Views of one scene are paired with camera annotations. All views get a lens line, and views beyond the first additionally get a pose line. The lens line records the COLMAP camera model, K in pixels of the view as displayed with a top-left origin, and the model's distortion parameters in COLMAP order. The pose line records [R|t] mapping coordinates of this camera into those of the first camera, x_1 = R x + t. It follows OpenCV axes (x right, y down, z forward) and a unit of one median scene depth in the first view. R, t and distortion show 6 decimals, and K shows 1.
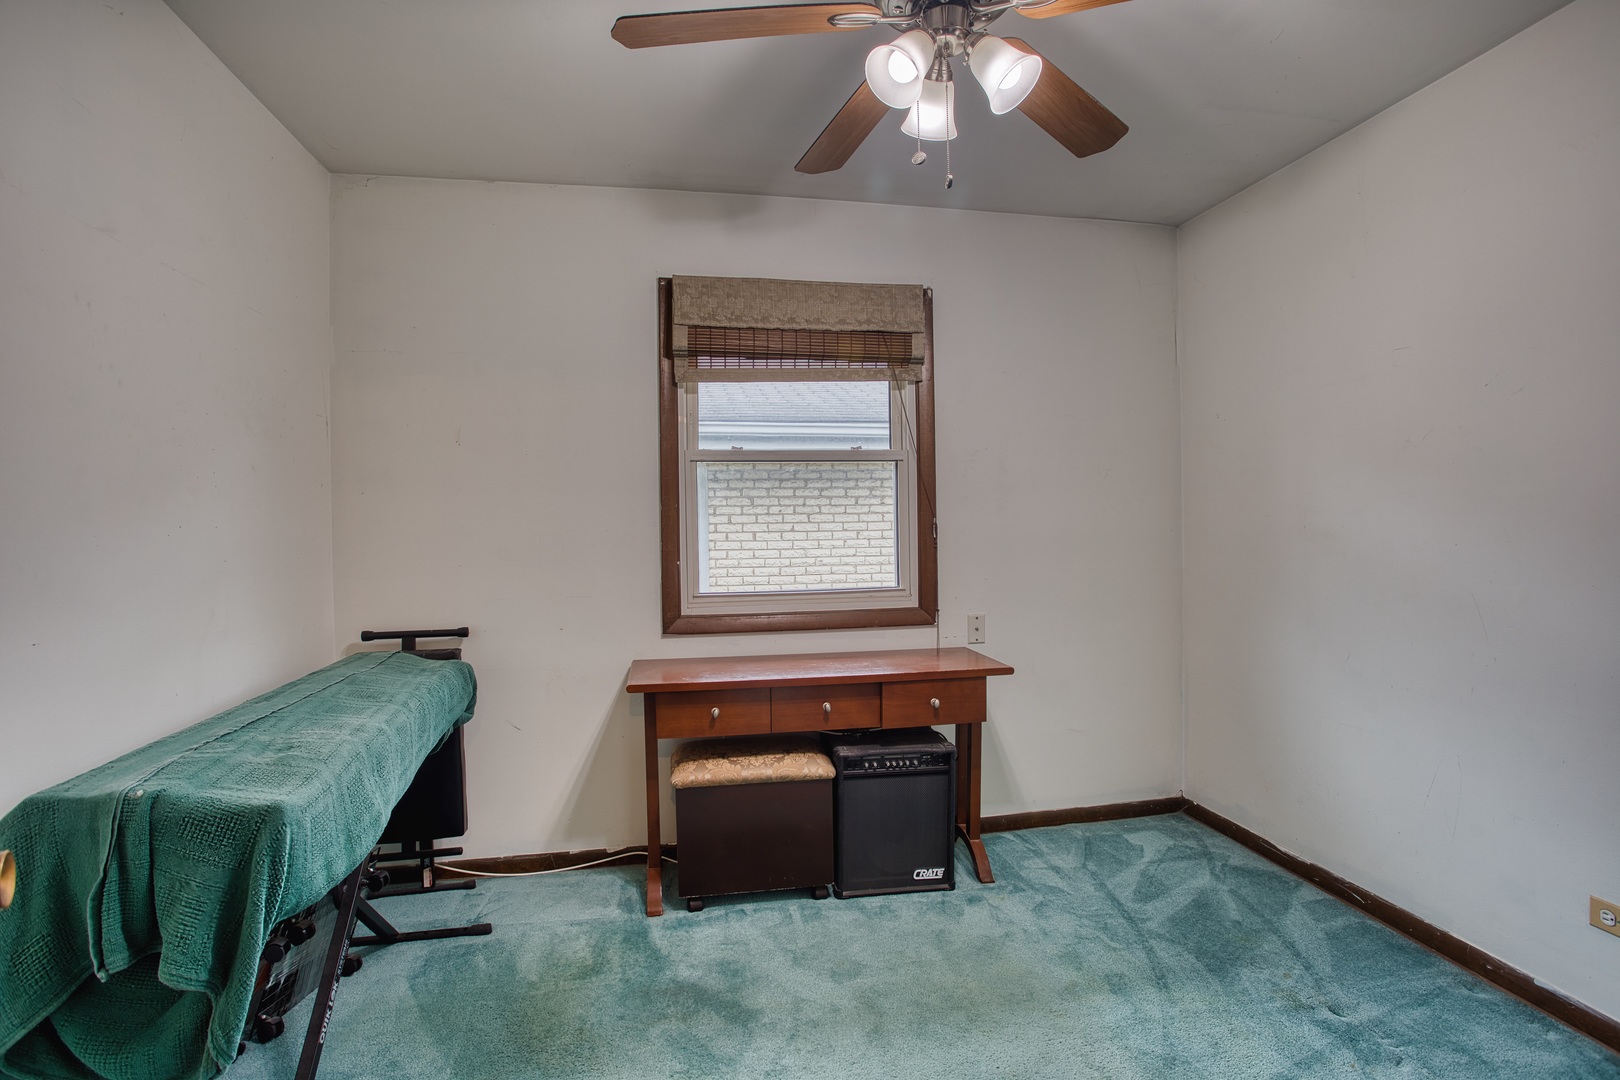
lens RADIAL K [[781.5, 0, 818.2], [0, 781.5, 523.8], [0, 0, 1]] dist [-0.079867, 0.035376]
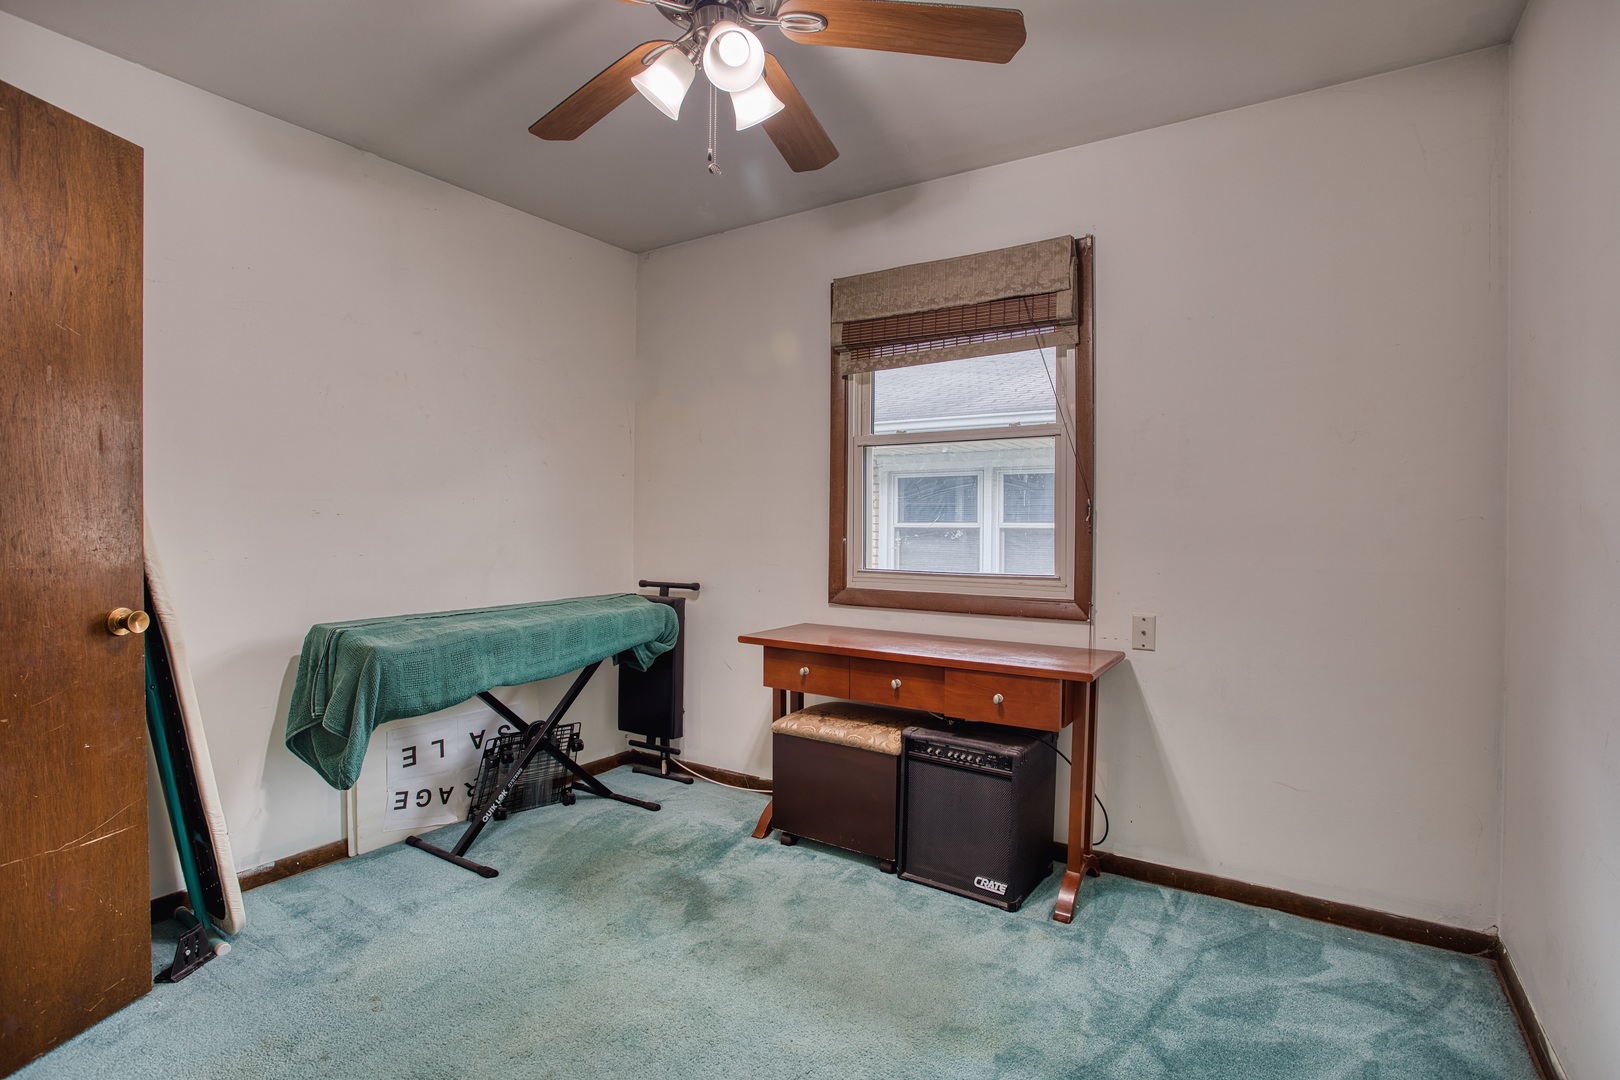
lens RADIAL K [[781.5, 0, 818.2], [0, 781.5, 523.8], [0, 0, 1]] dist [-0.079867, 0.035376]
pose [[0.724853, 0.018338, -0.688660, 0.601017], [-0.018317, 0.999805, 0.007344, 0.022274], [0.688660, 0.007291, 0.725048, 0.191069]]
